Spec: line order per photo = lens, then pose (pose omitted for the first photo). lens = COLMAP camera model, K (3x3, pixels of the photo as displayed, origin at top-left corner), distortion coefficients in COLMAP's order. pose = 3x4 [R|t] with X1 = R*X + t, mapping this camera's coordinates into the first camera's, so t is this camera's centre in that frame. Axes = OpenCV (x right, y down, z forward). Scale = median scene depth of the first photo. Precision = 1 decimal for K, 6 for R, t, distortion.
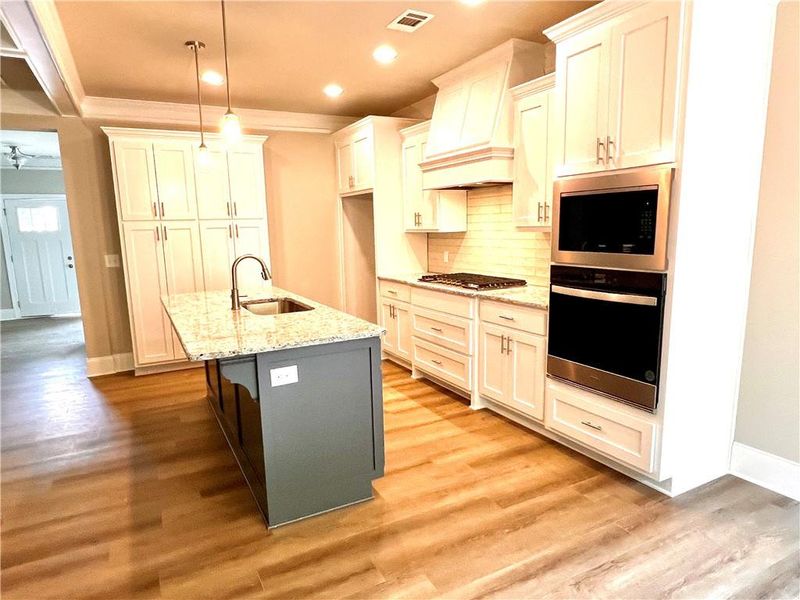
lens RADIAL K [[500.0, 0, 397.6], [0, 500.0, 312.4], [0, 0, 1]] dist [-0.003882, -0.001243]
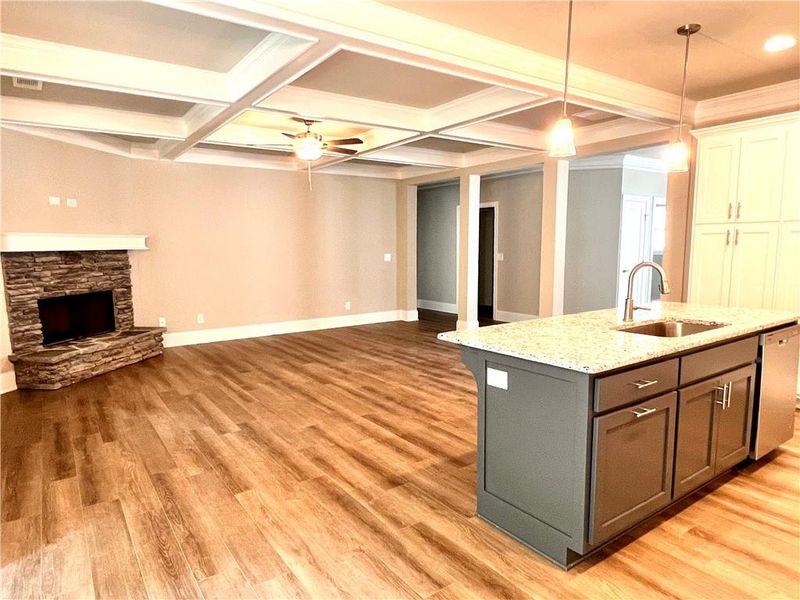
lens RADIAL K [[500.0, 0, 397.6], [0, 500.0, 312.4], [0, 0, 1]] dist [-0.003882, -0.001243]
pose [[0.125204, 0.156319, -0.979739, 0.459072], [-0.162385, 0.977422, 0.135197, -0.068437], [0.978752, 0.142167, 0.147761, 0.405559]]
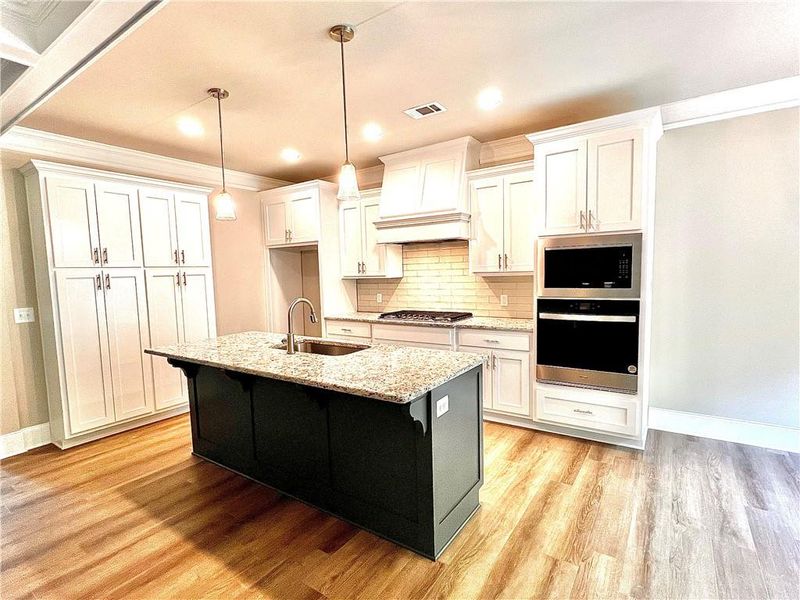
lens RADIAL K [[401.0, 0, 398.2], [0, 401.0, 304.8], [0, 0, 1]] dist [-0.003881, -0.000540]
pose [[0.886550, -0.038307, 0.461044, -0.447468], [0.084532, 0.993202, -0.080025, -0.018331], [-0.454844, 0.109919, 0.883762, 0.164305]]
